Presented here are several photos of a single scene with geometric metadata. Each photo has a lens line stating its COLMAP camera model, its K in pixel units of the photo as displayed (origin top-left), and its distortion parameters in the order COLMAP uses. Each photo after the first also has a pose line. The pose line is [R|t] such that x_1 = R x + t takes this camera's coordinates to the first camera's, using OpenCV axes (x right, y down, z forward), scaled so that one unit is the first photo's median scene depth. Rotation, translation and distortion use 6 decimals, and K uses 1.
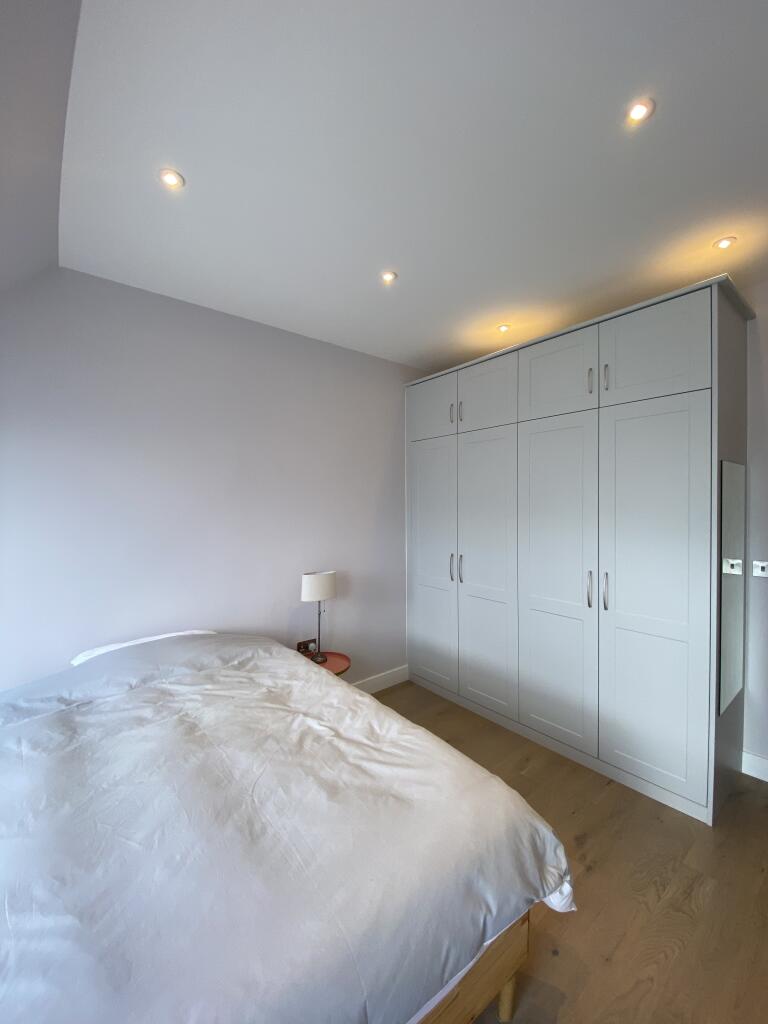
lens RADIAL K [[418.4, 0, 374.7], [0, 418.4, 514.7], [0, 0, 1]] dist [-0.008347, -0.005879]
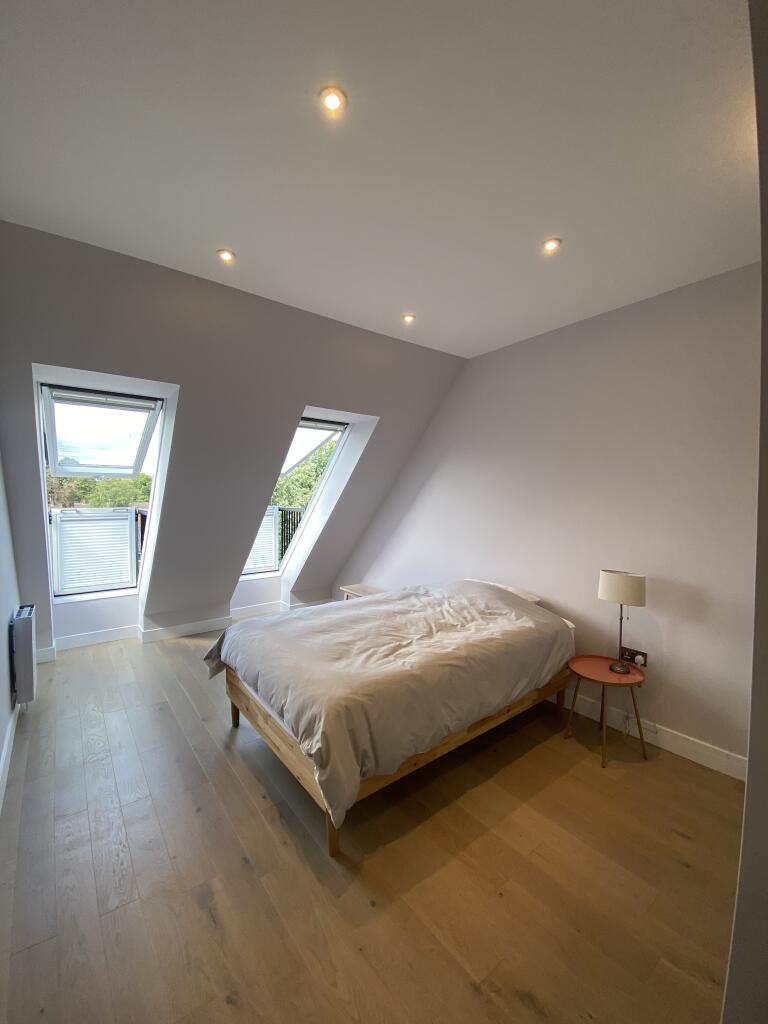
lens RADIAL K [[418.4, 0, 382.0], [0, 418.4, 506.3], [0, 0, 1]] dist [-0.008347, -0.005879]
pose [[-0.026712, 0.043440, -0.998699, 0.913406], [-0.035499, 0.998384, 0.044376, -0.026011], [0.999013, 0.036638, -0.025127, 0.616611]]
